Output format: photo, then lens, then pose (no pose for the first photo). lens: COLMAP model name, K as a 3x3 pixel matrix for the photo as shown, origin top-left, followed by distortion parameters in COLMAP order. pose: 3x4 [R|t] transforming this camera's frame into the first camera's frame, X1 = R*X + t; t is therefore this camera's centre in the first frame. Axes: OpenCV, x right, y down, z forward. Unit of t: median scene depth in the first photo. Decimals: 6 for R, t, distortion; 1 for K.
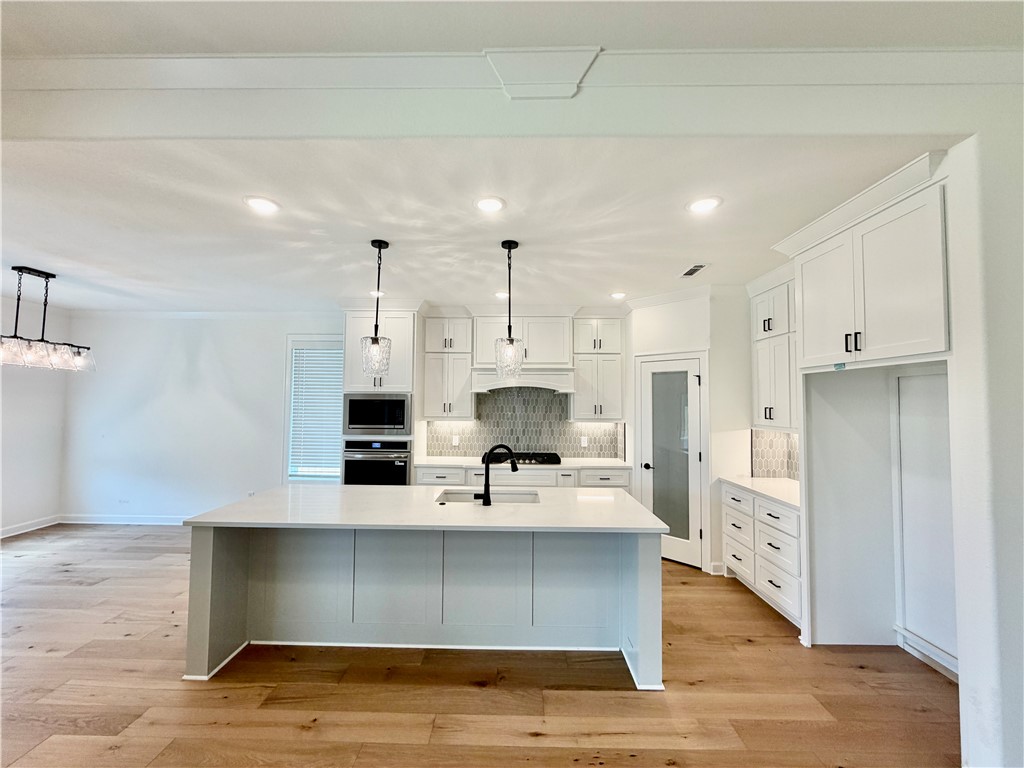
lens RADIAL K [[410.5, 0, 510.0], [0, 410.5, 385.7], [0, 0, 1]] dist [0.000733, 0.000032]
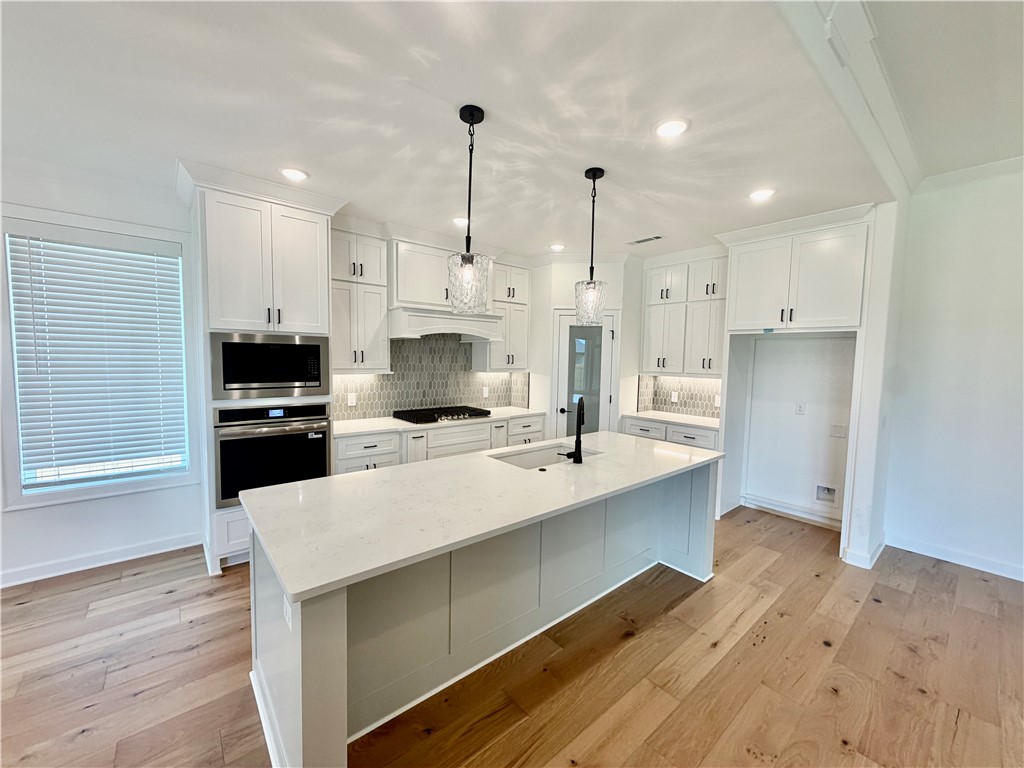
lens RADIAL K [[410.5, 0, 510.0], [0, 410.5, 385.7], [0, 0, 1]] dist [0.000733, 0.000032]
pose [[0.751249, -0.040554, 0.658772, -0.480106], [-0.039845, 0.993503, 0.106598, 0.016091], [-0.658815, -0.106331, 0.744753, 0.266760]]
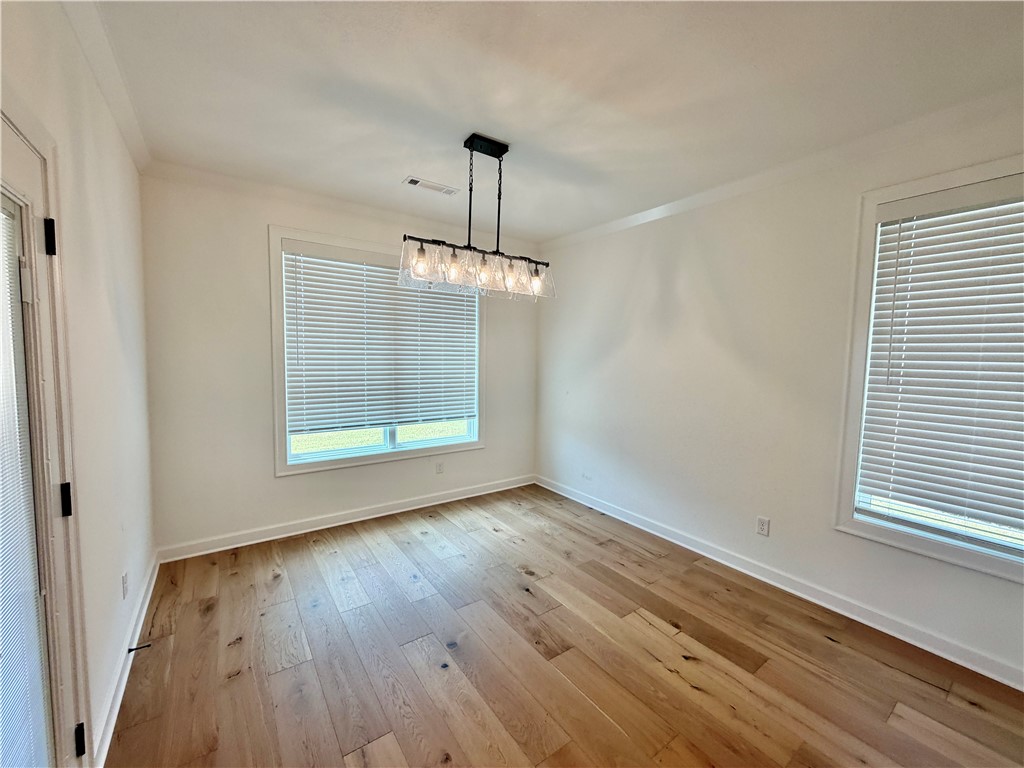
lens RADIAL K [[410.5, 0, 510.0], [0, 410.5, 385.7], [0, 0, 1]] dist [0.000733, 0.000032]
pose [[0.597143, 0.060704, -0.799835, -0.476240], [0.020598, 0.995643, 0.090943, 0.037381], [0.801870, -0.070781, 0.593291, 0.498267]]
